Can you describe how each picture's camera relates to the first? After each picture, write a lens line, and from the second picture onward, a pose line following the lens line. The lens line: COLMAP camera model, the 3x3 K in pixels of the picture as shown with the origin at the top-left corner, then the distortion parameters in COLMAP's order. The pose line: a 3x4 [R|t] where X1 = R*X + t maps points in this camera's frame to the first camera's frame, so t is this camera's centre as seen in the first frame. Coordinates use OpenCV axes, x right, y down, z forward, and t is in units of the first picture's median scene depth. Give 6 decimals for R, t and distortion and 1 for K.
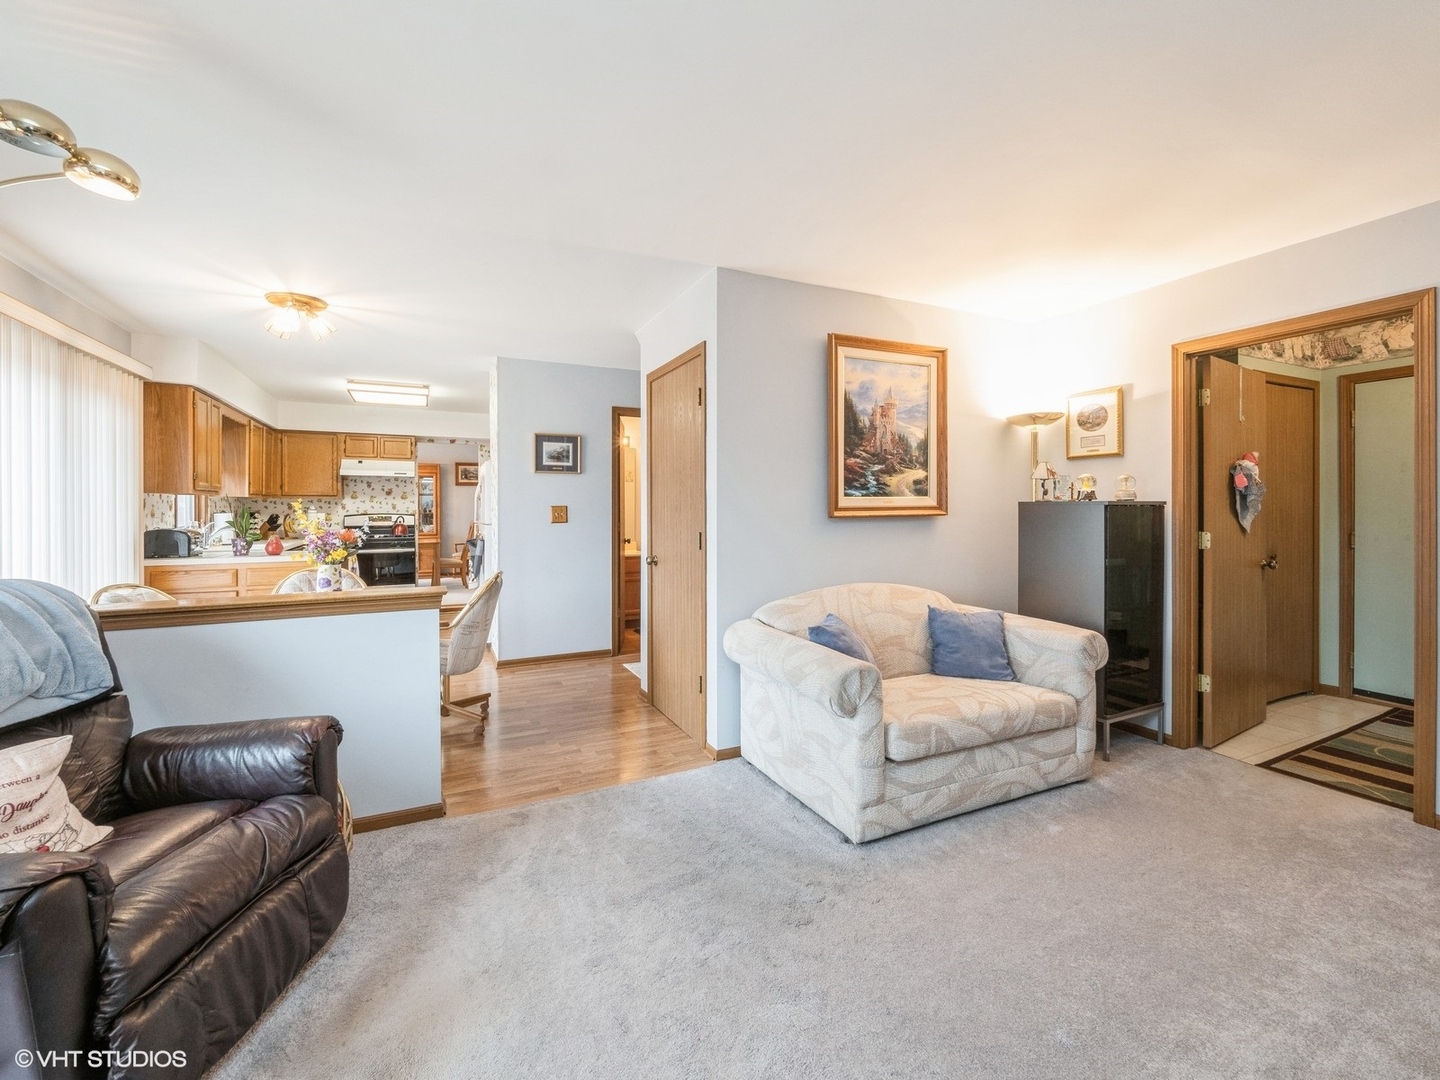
lens RADIAL K [[615.8, 0, 701.4], [0, 615.8, 525.8], [0, 0, 1]] dist [-0.028111, -0.000127]
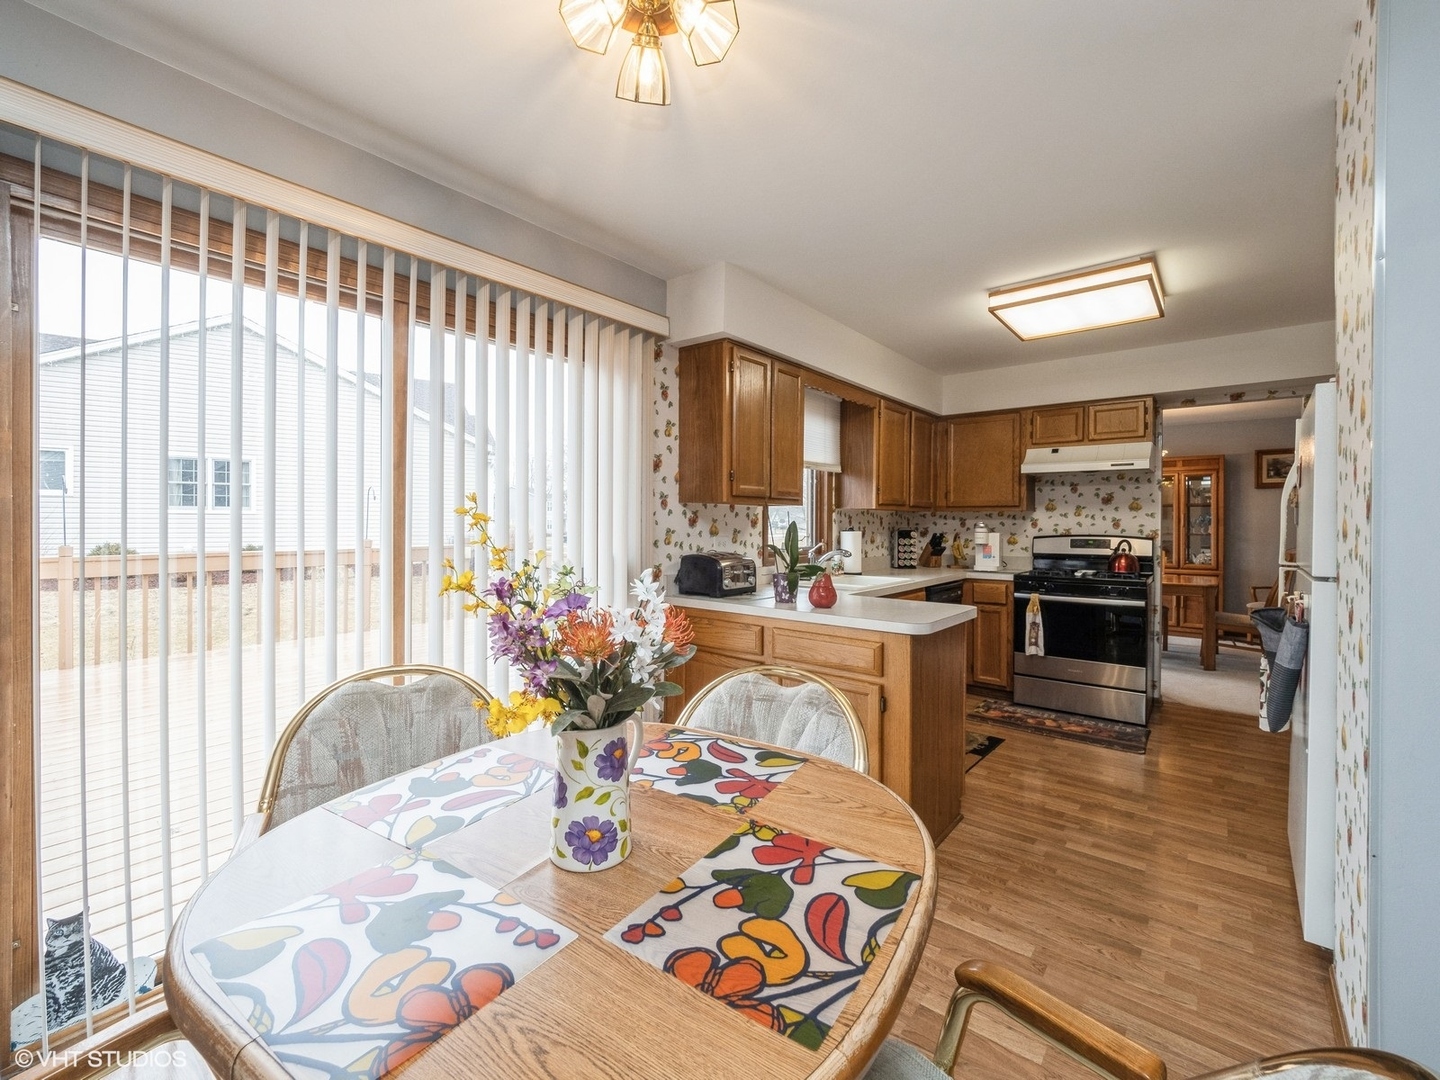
lens RADIAL K [[615.8, 0, 701.4], [0, 615.8, 525.8], [0, 0, 1]] dist [-0.028111, -0.000127]
pose [[0.416503, 0.005650, -0.909117, -0.145858], [-0.031582, 0.999467, -0.008258, -0.012209], [0.908586, 0.032151, 0.416459, 0.415934]]
